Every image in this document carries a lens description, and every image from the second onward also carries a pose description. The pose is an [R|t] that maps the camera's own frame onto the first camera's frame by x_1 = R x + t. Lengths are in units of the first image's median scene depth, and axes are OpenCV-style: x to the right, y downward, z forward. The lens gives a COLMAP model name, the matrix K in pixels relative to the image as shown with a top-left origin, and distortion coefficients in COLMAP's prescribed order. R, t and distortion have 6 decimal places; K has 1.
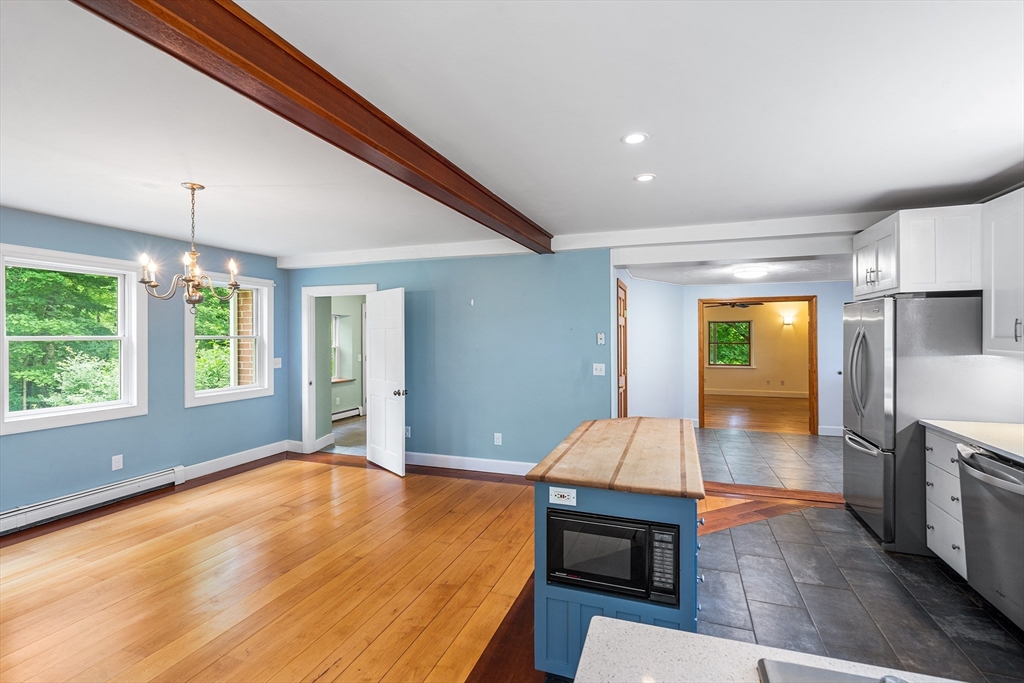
lens RADIAL K [[472.6, 0, 506.5], [0, 472.6, 332.0], [0, 0, 1]] dist [-0.009356, 0.002188]
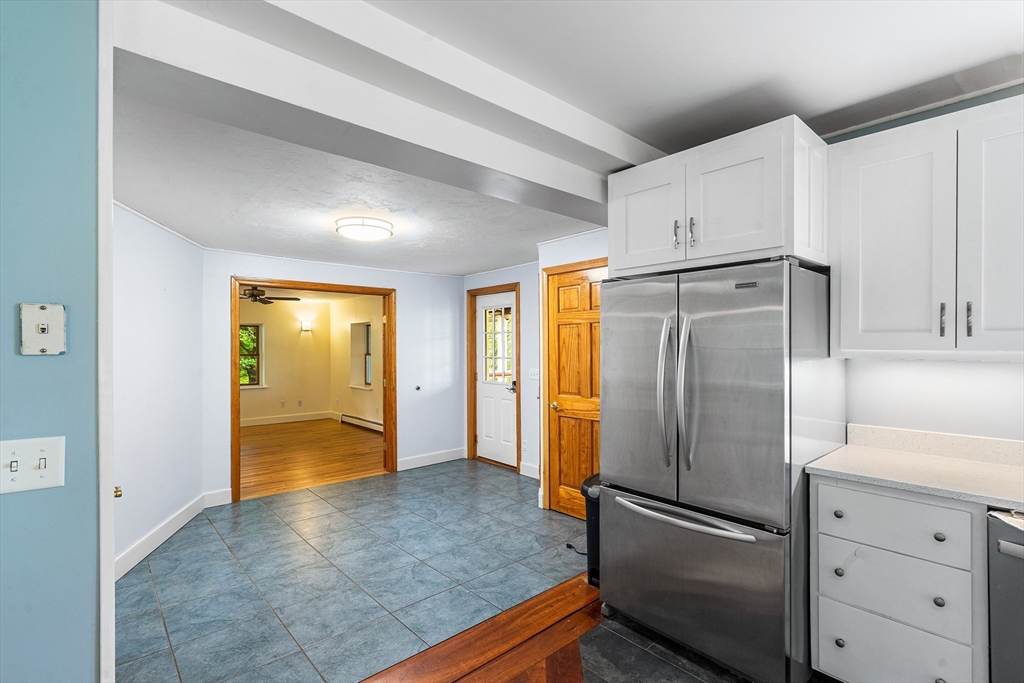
lens RADIAL K [[472.6, 0, 512.8], [0, 472.6, 347.2], [0, 0, 1]] dist [-0.009356, 0.002188]
pose [[0.469388, 0.001261, 0.882991, 0.160047], [-0.004828, 0.999988, 0.001139, 0.032760], [-0.882979, -0.004797, 0.469388, 1.048051]]
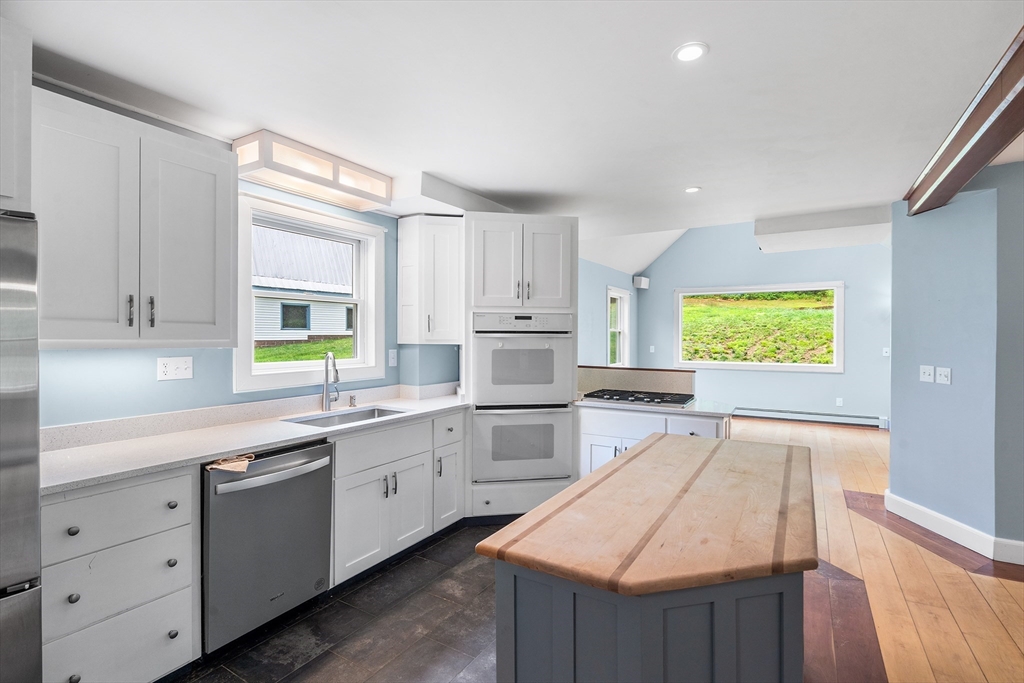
lens RADIAL K [[472.6, 0, 522.6], [0, 472.6, 336.8], [0, 0, 1]] dist [-0.009356, 0.002188]
pose [[-0.982516, 0.000871, 0.186174, 0.300807], [0.000386, 0.999996, -0.002641, 0.033124], [-0.186175, -0.002523, -0.982513, 1.364443]]
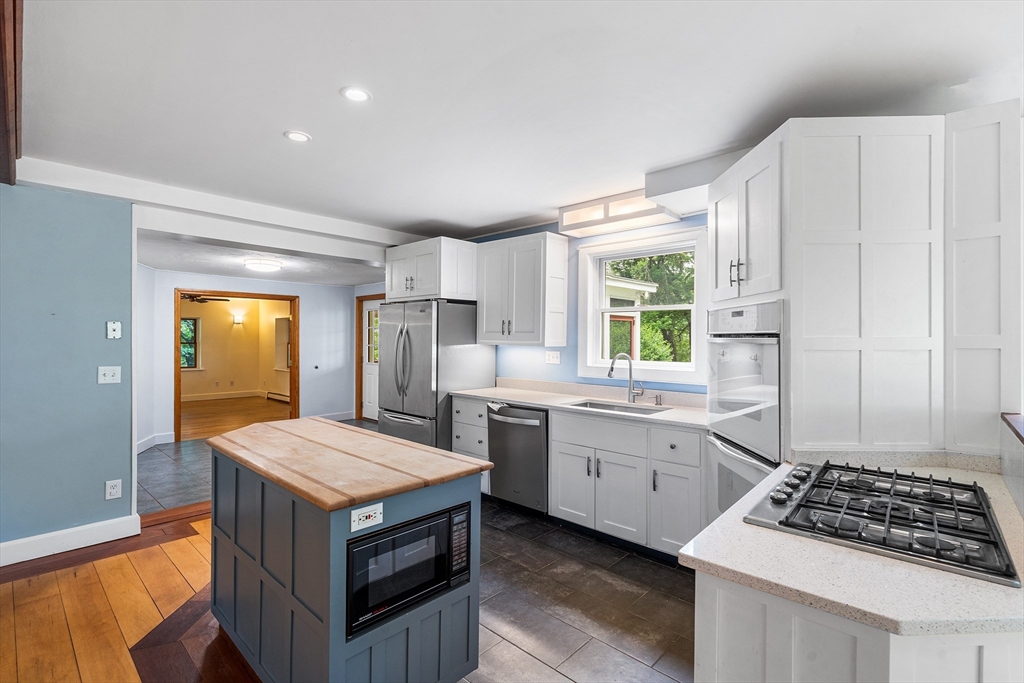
lens RADIAL K [[472.6, 0, 515.1], [0, 472.6, 341.6], [0, 0, 1]] dist [-0.009356, 0.002188]
pose [[0.382004, 0.000728, 0.924160, -0.320461], [-0.013478, 0.999898, 0.004784, 0.030101], [-0.924062, -0.014283, 0.381975, 0.297047]]
